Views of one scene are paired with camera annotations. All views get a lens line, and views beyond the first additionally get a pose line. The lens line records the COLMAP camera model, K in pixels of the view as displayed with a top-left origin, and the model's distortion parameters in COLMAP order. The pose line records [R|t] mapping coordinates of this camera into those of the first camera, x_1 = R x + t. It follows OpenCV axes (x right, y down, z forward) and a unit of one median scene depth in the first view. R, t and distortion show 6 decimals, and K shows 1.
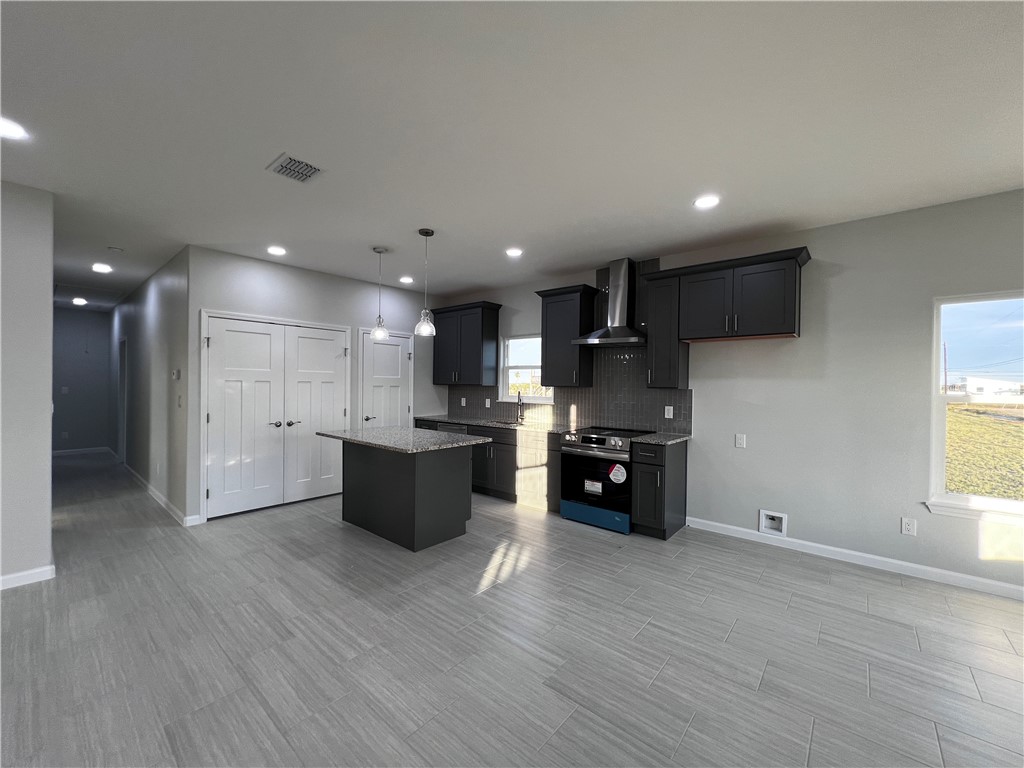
lens RADIAL K [[414.2, 0, 514.2], [0, 414.2, 389.3], [0, 0, 1]] dist [-0.002289, 0.001044]
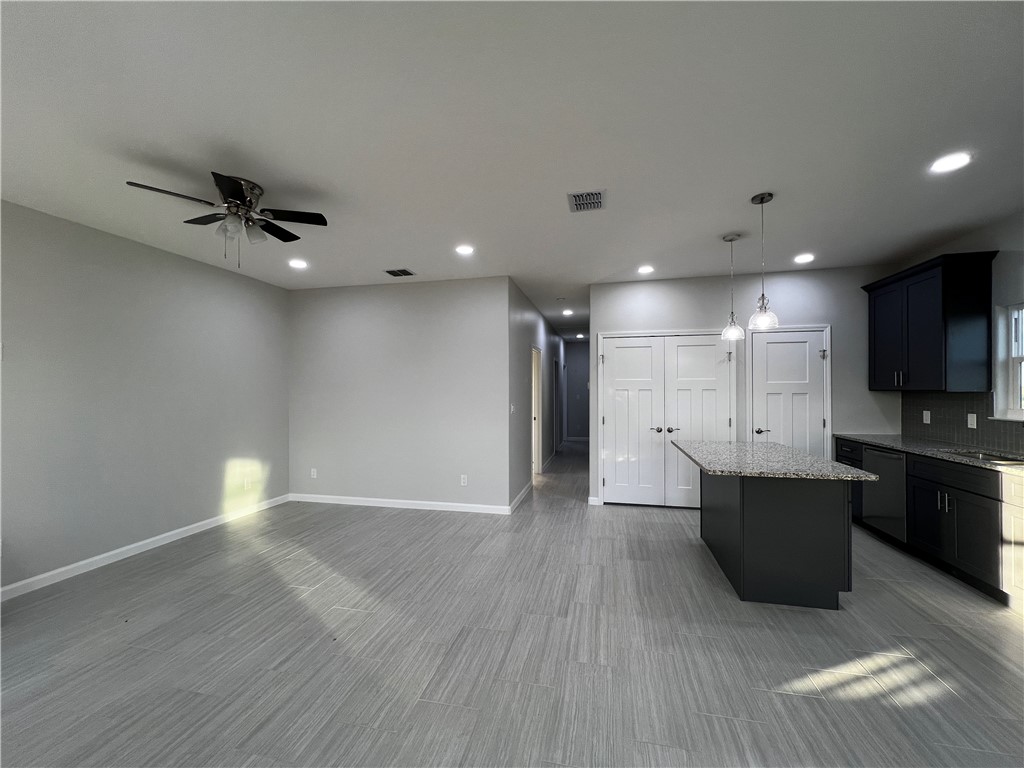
lens RADIAL K [[414.2, 0, 513.3], [0, 414.2, 387.6], [0, 0, 1]] dist [-0.002453, 0.000974]
pose [[0.457838, -0.017323, -0.888867, 0.238527], [-0.001731, 0.999791, -0.020376, -0.002142], [0.889034, 0.010867, 0.457713, 0.201412]]
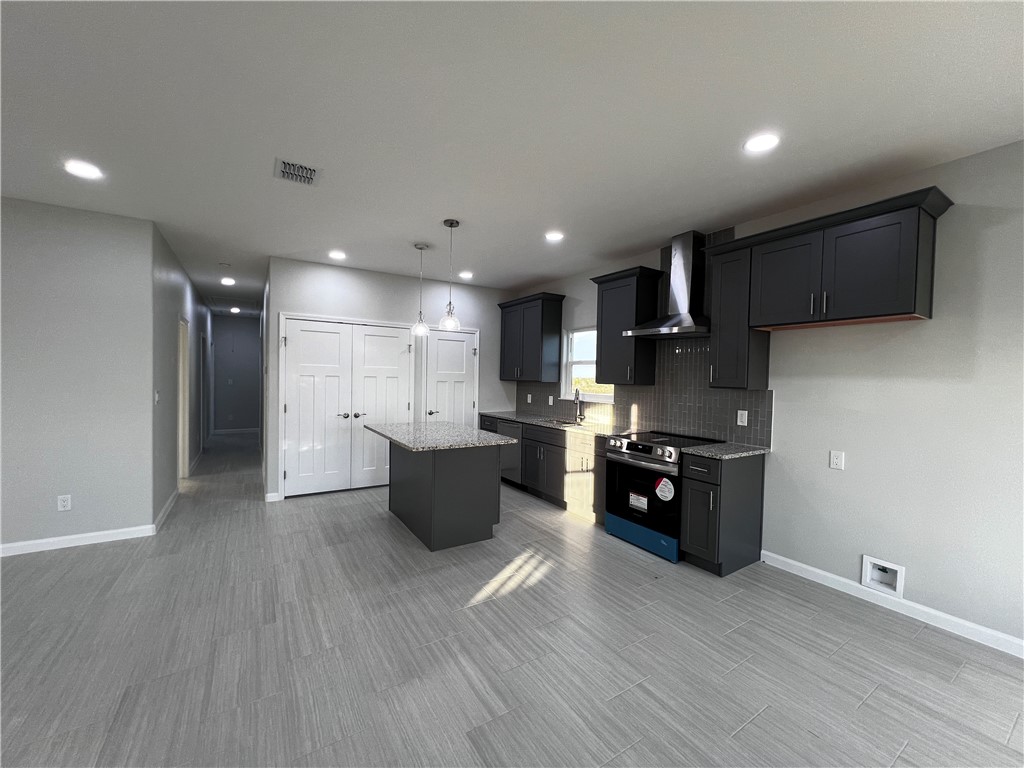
lens RADIAL K [[414.2, 0, 515.3], [0, 414.2, 388.4], [0, 0, 1]] dist [-0.002289, 0.001044]
pose [[0.955077, 0.015799, -0.295936, 0.200097], [-0.012755, 0.999844, 0.012214, -0.006931], [0.296083, -0.007891, 0.955130, 0.107290]]
